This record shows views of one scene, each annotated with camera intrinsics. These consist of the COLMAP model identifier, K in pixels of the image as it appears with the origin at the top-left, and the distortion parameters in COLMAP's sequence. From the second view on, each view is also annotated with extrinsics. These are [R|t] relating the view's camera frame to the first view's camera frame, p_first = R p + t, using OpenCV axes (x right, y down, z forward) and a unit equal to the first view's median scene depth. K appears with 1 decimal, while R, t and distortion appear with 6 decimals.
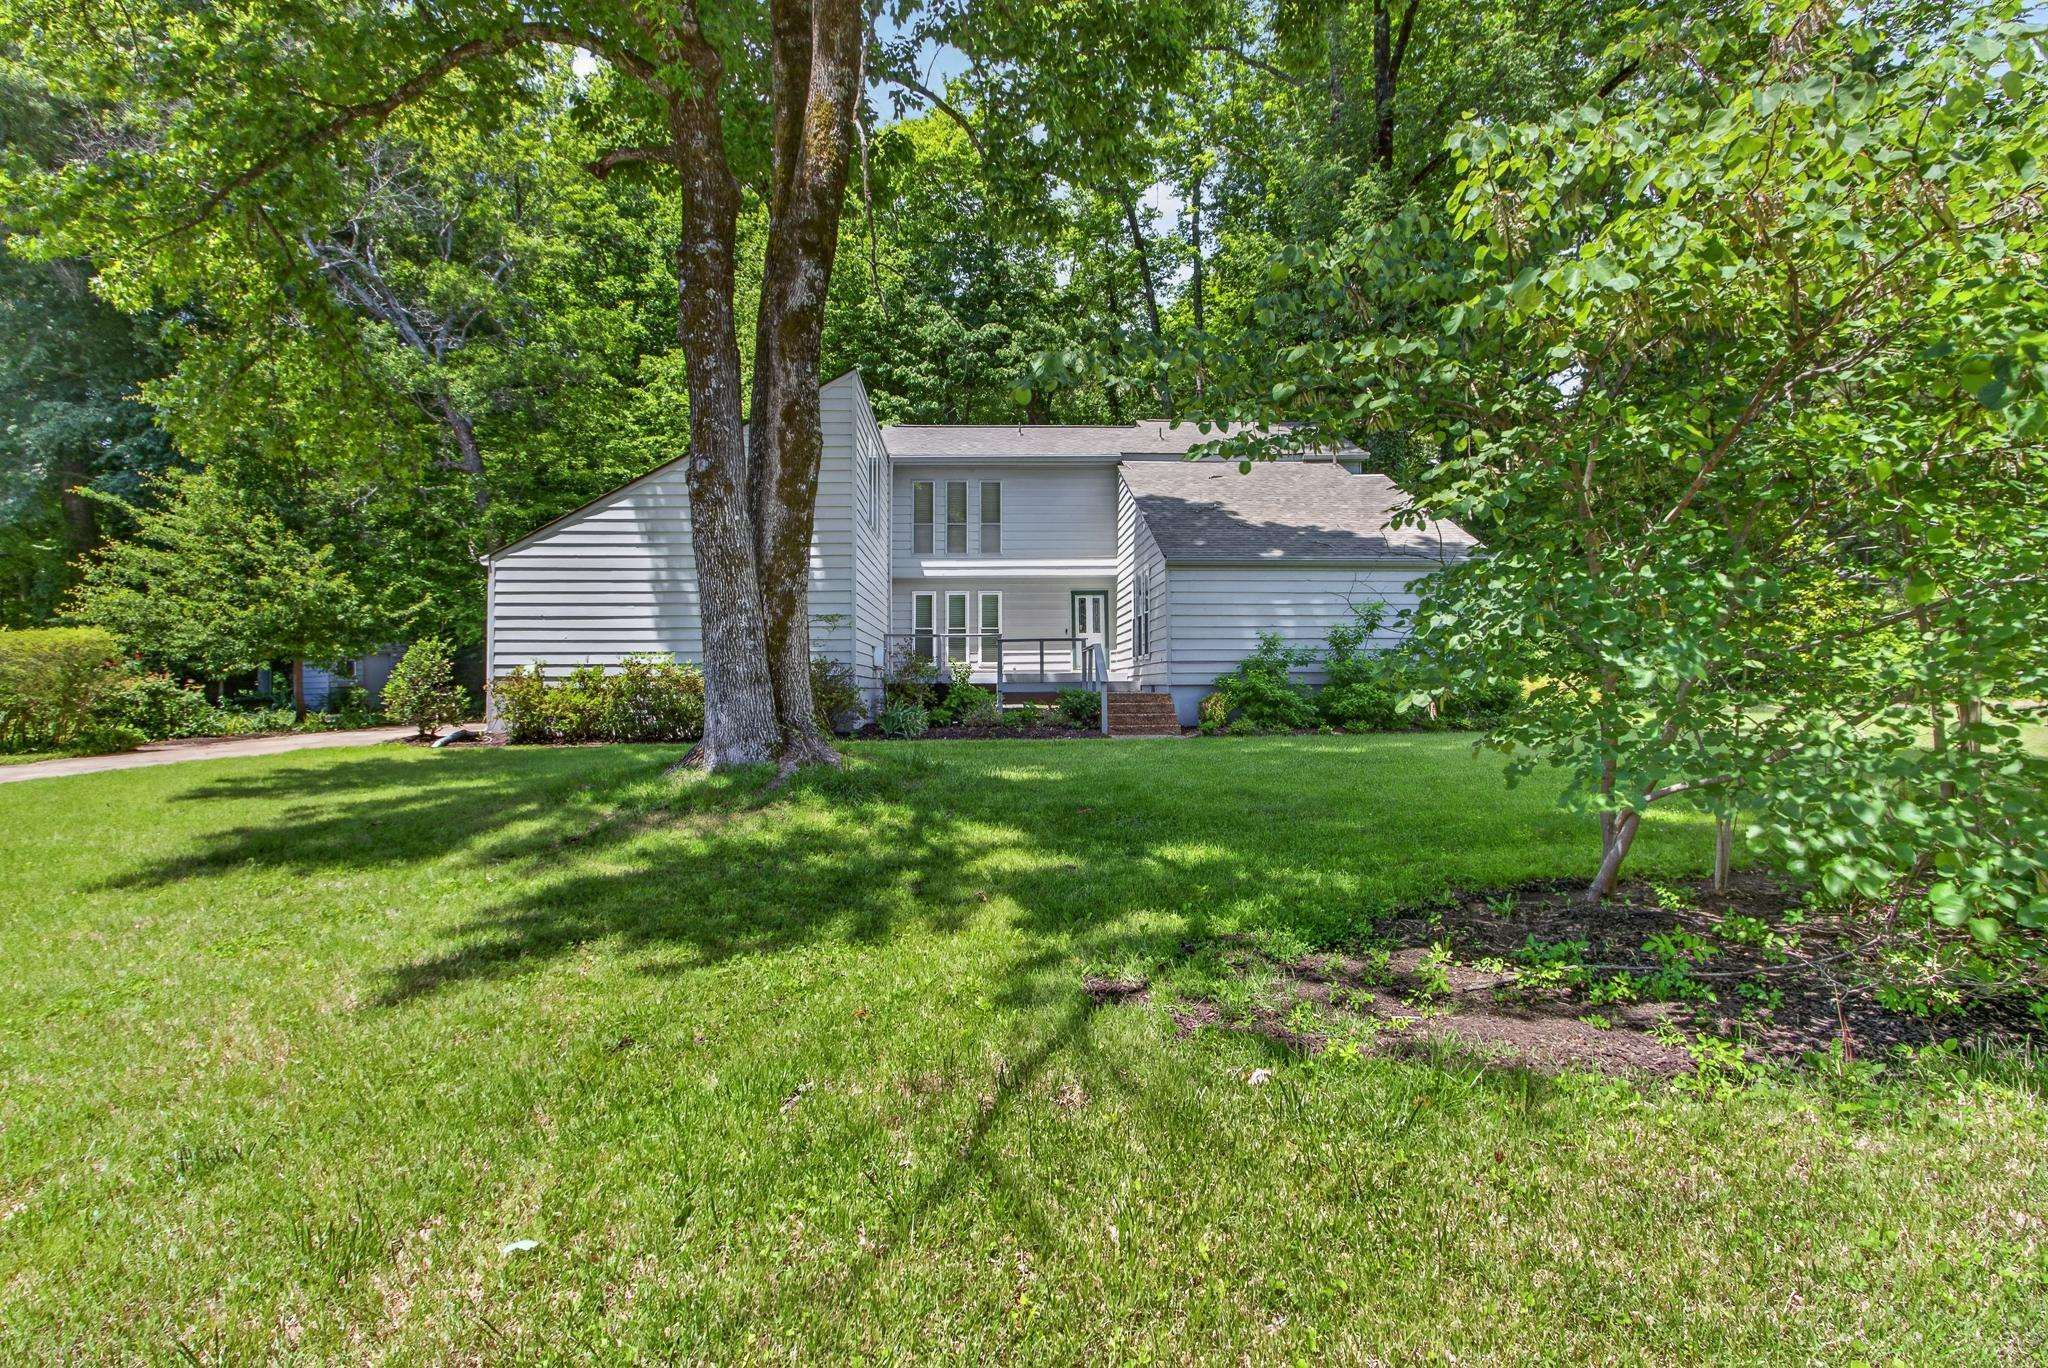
lens RADIAL K [[955.3, 0, 1024.0], [0, 955.3, 684.0], [0, 0, 1]] dist [-0.000271, 0.000211]
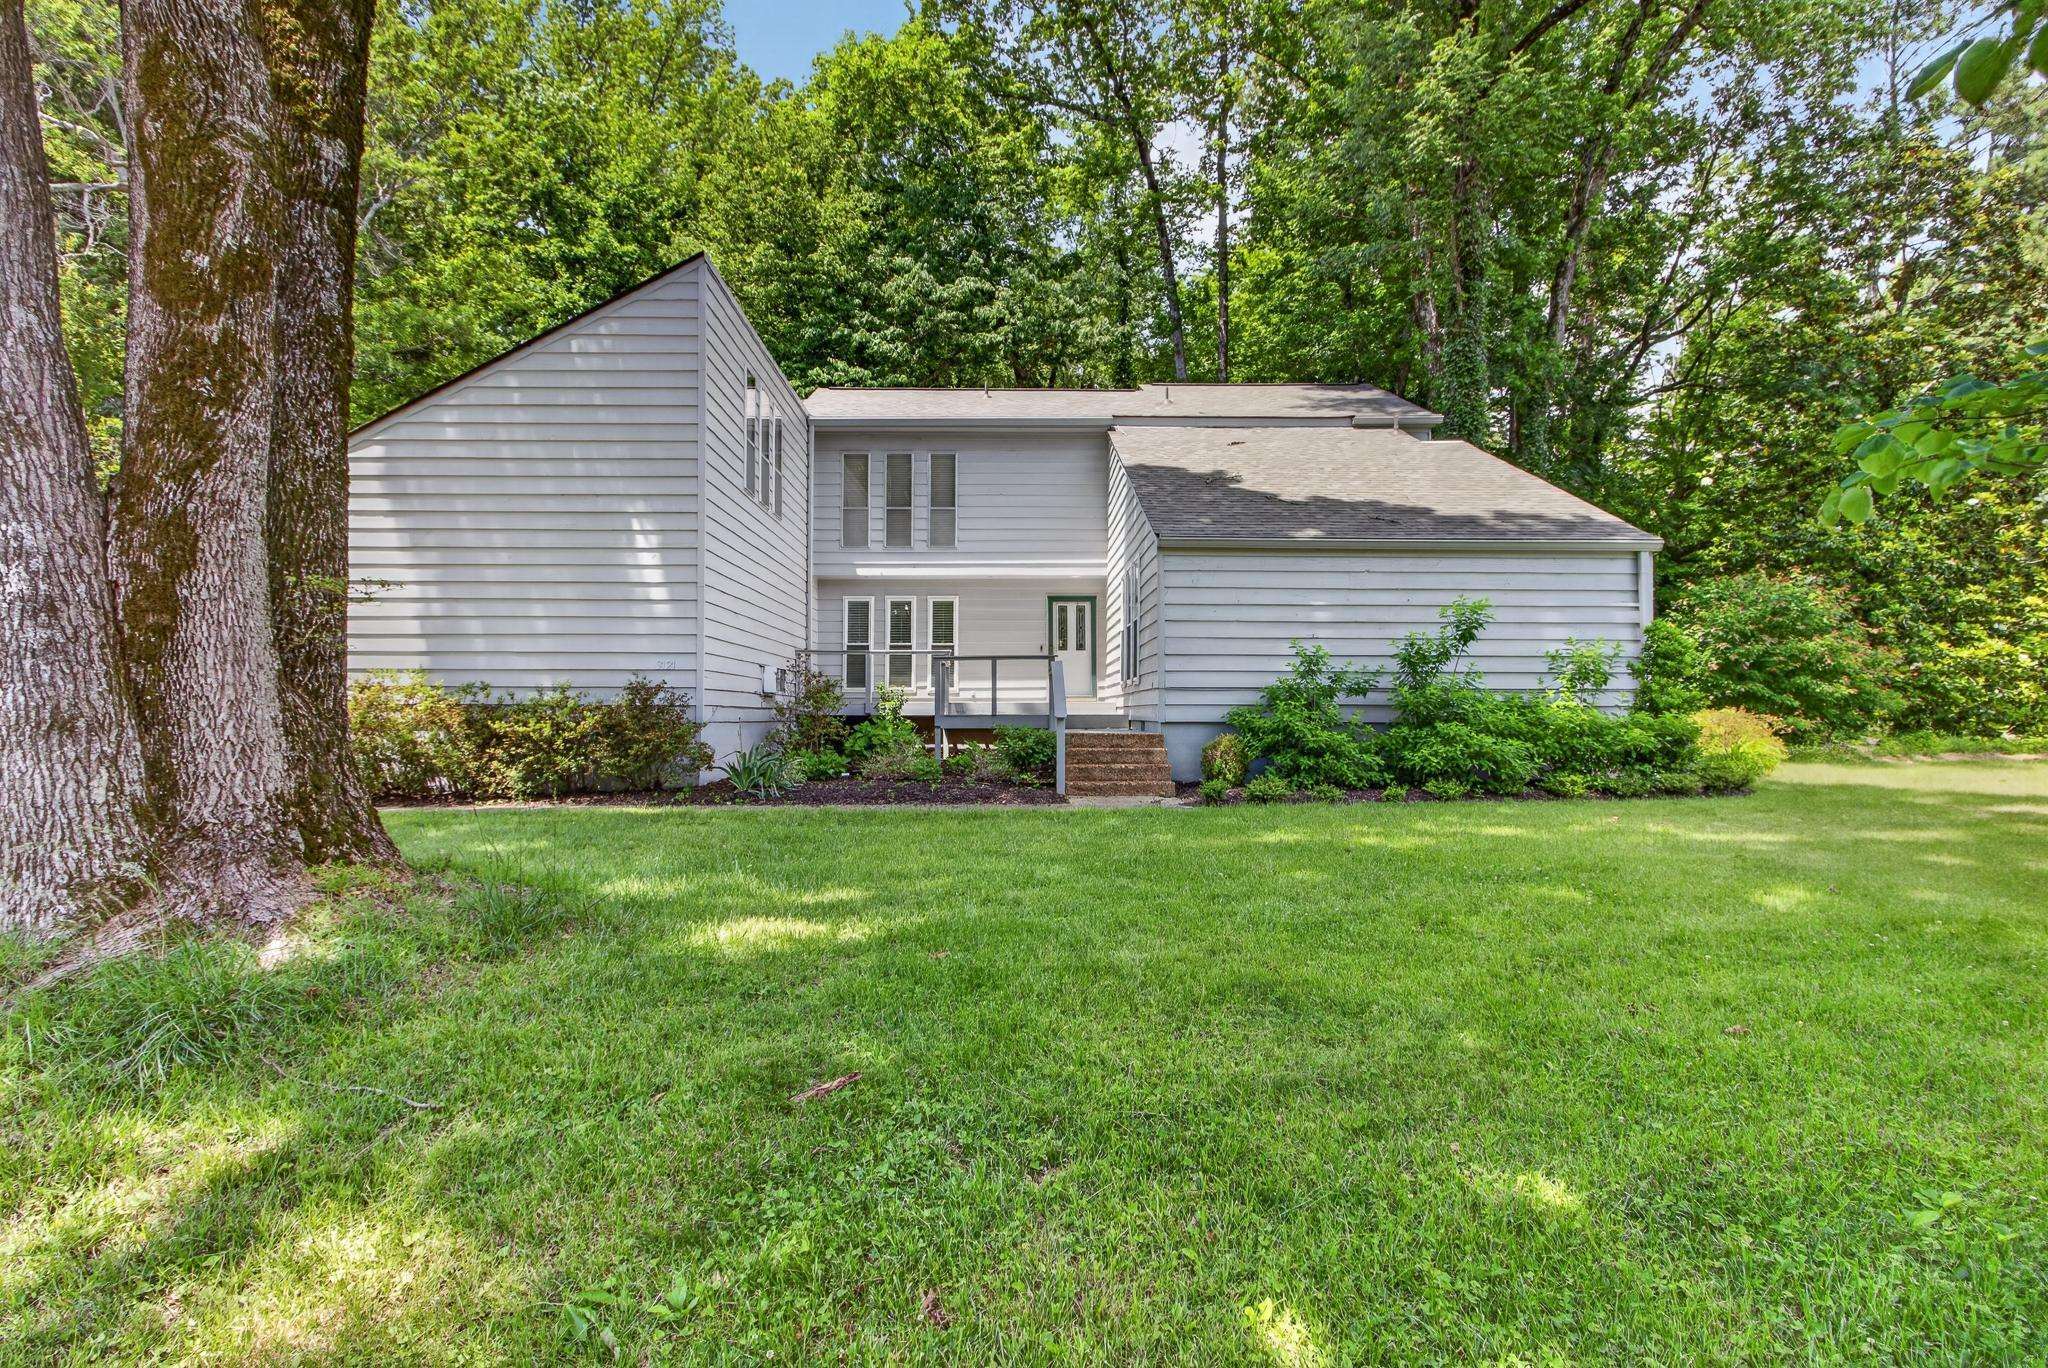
lens RADIAL K [[960.2, 0, 1022.2], [0, 960.2, 714.8], [0, 0, 1]] dist [0.040499, 0.000054]
pose [[0.999549, 0.008018, -0.028950, 0.053100], [-0.007885, 0.999958, 0.004720, -0.004940], [0.028987, -0.004489, 0.999570, 0.224146]]
